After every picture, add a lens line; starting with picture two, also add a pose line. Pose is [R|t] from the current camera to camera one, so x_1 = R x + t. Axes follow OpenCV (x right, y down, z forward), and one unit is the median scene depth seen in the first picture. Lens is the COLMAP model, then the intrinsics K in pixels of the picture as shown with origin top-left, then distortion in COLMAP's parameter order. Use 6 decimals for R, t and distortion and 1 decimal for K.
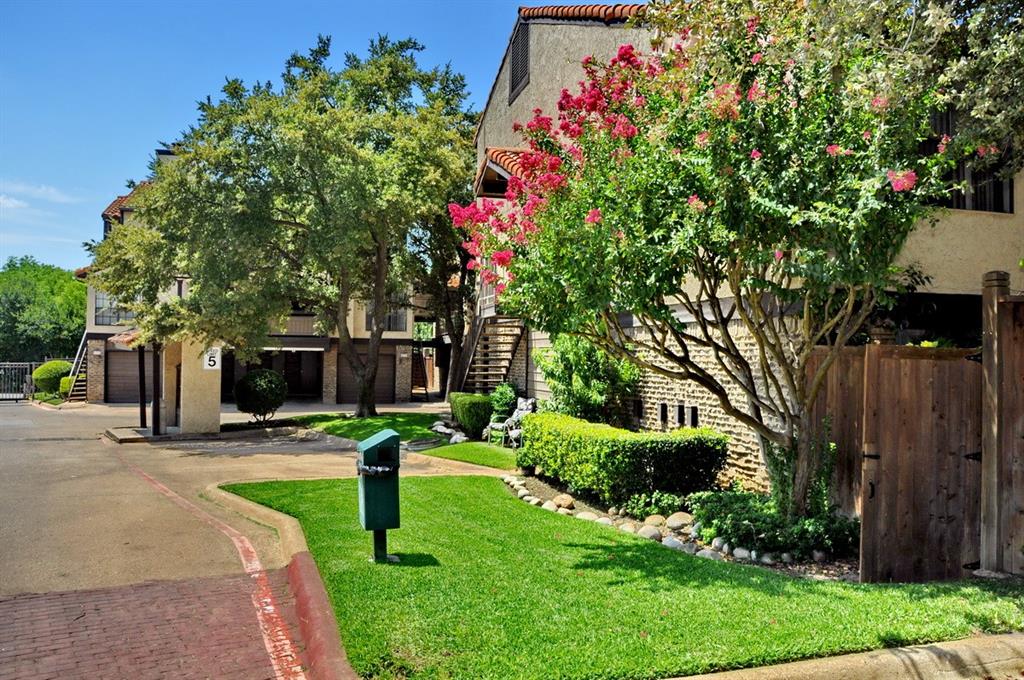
lens RADIAL K [[793.8, 0, 512.3], [0, 793.8, 340.0], [0, 0, 1]] dist [-0.103191, 0.006018]
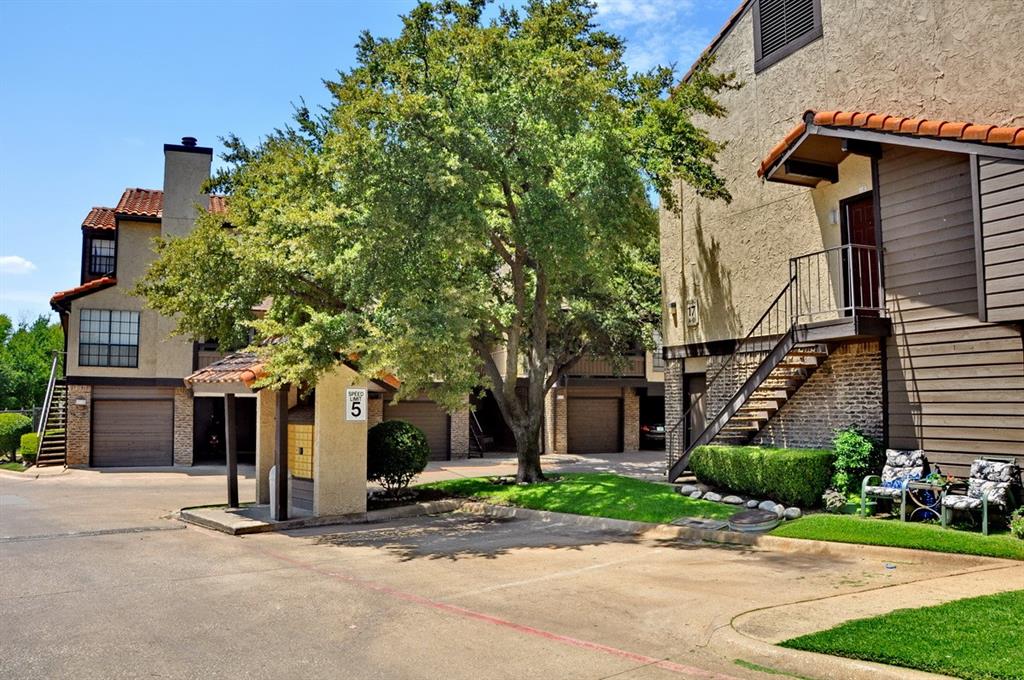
lens RADIAL K [[793.8, 0, 512.3], [0, 793.8, 340.0], [0, 0, 1]] dist [-0.103191, 0.006018]
pose [[0.990343, -0.001596, 0.138633, -0.326778], [0.010353, 0.997993, -0.062470, 0.010708], [-0.138255, 0.063302, 0.988372, 0.270060]]
